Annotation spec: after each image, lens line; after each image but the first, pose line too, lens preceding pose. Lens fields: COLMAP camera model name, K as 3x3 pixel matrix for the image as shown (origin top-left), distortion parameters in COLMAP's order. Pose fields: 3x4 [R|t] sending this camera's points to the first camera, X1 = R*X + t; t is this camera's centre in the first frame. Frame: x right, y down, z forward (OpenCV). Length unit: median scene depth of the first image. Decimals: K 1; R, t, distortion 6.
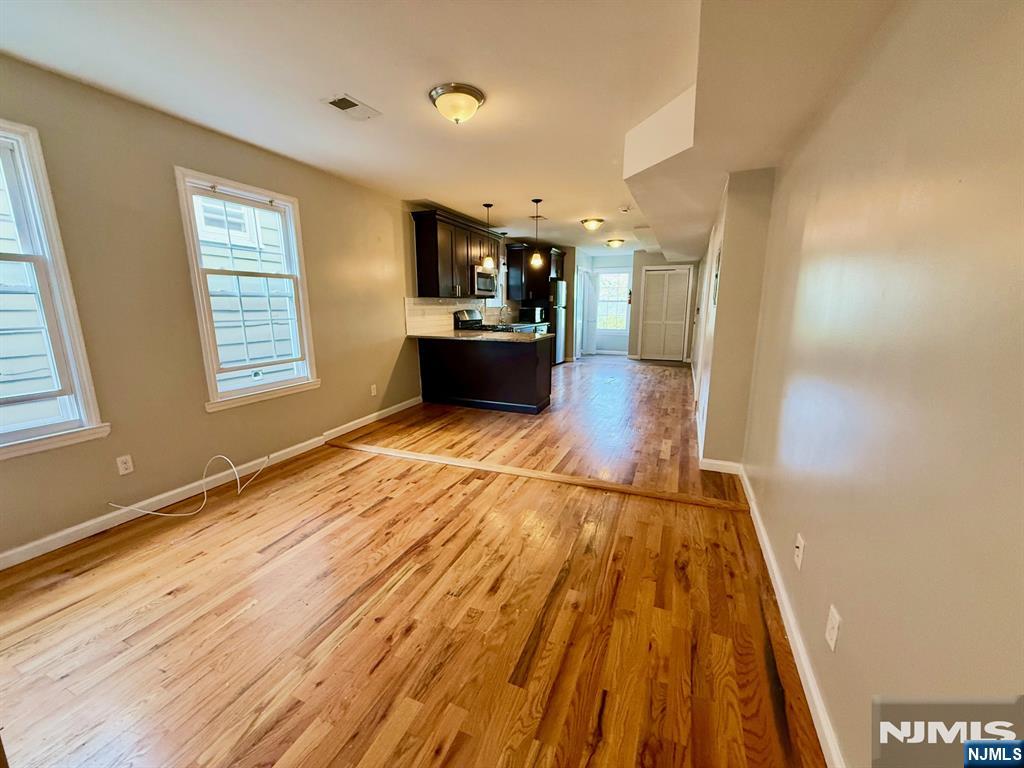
lens RADIAL K [[407.7, 0, 512.0], [0, 407.7, 384.0], [0, 0, 1]] dist [-0.001951, 0.000016]
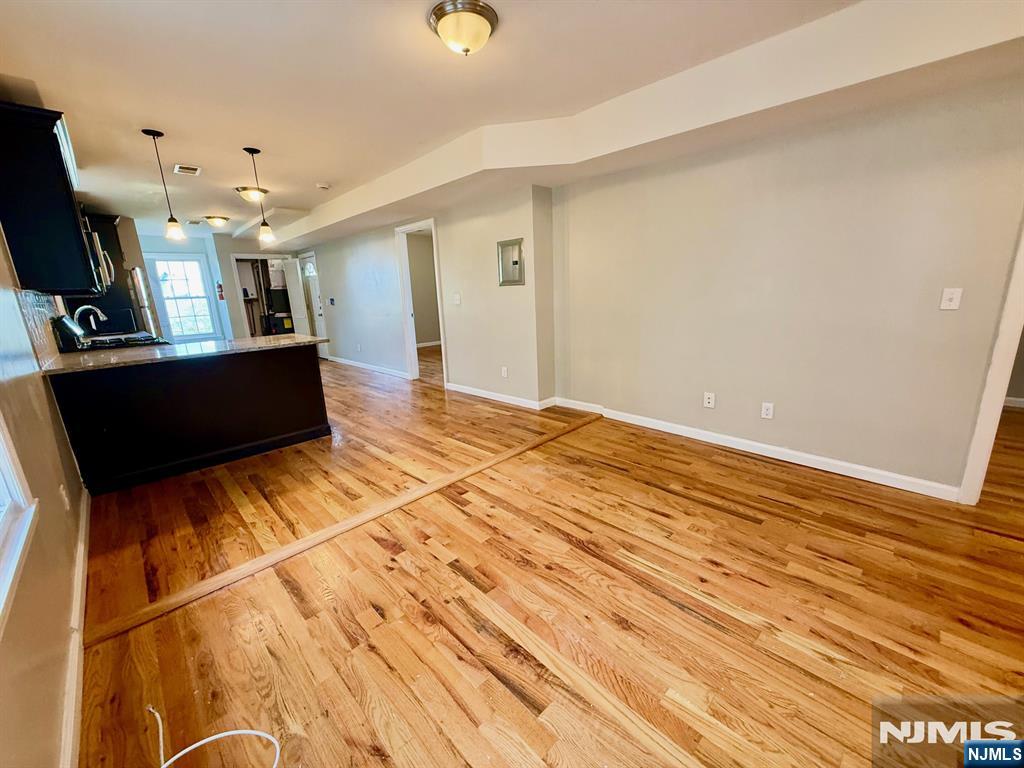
lens RADIAL K [[407.7, 0, 512.0], [0, 407.7, 384.0], [0, 0, 1]] dist [-0.001951, 0.000016]
pose [[0.392850, -0.226382, 0.891302, -0.794760], [0.220404, 0.964155, 0.147741, -0.094672], [-0.892800, 0.138406, 0.428664, 0.553533]]
